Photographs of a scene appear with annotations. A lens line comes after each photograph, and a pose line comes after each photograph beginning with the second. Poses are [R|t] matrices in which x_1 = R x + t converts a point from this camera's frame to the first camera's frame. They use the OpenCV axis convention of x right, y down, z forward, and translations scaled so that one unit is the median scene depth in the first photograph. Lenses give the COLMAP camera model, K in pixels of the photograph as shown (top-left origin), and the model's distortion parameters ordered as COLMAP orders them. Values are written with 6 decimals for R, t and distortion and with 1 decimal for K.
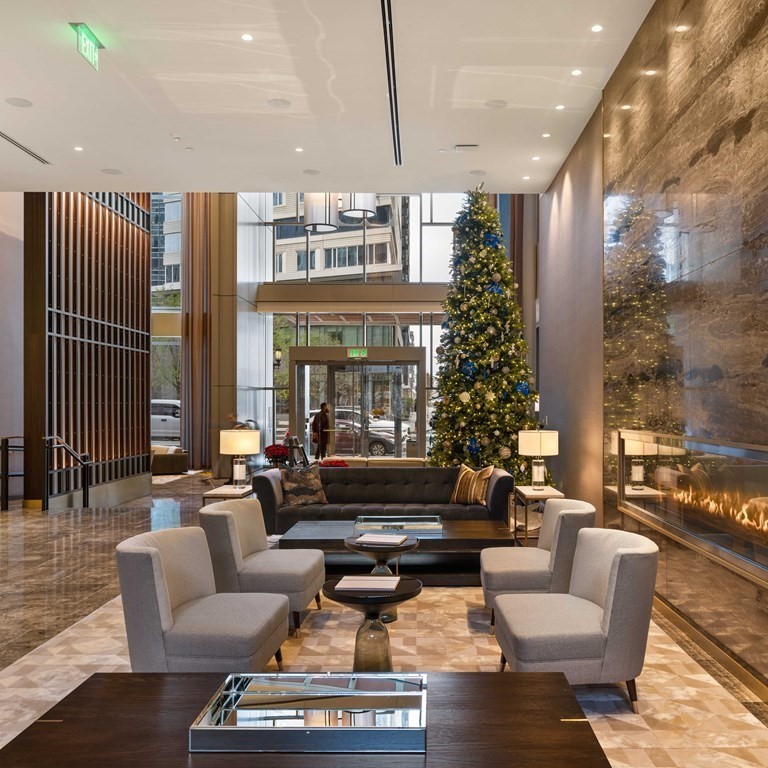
lens RADIAL K [[773.0, 0, 385.2], [0, 773.0, 415.1], [0, 0, 1]] dist [-0.004785, -0.007242]
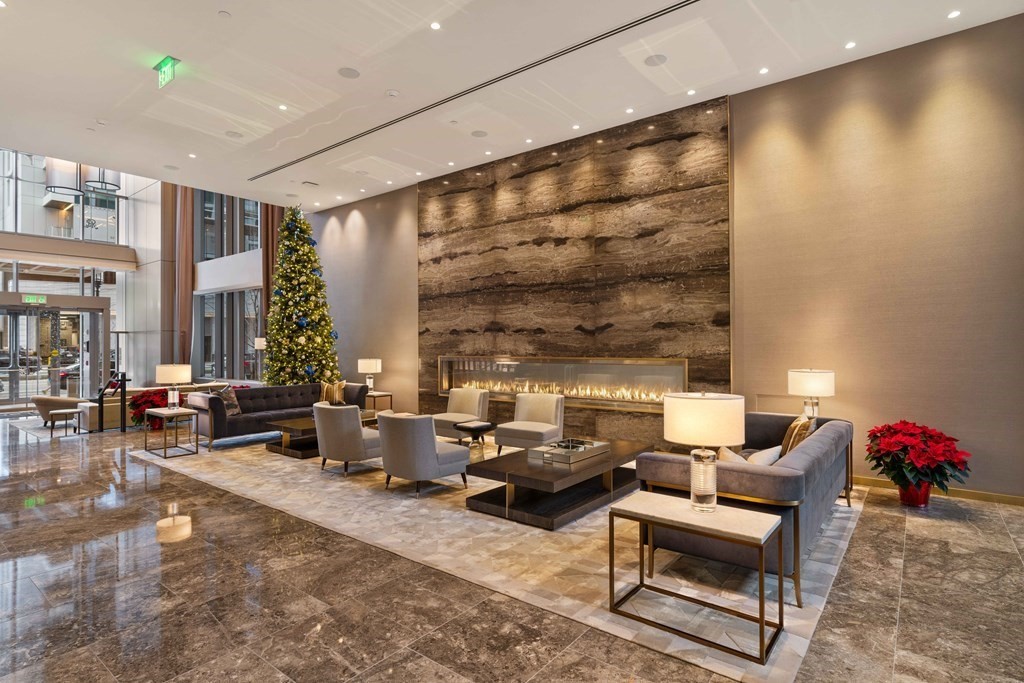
lens RADIAL K [[532.9, 0, 512.0], [0, 532.9, 341.5], [0, 0, 1]] dist [0.000539, 0.000341]
pose [[0.610765, -0.003511, 0.791804, -0.496415], [0.017209, 0.999813, -0.008841, -0.003207], [-0.791625, 0.019026, 0.610711, -0.001426]]
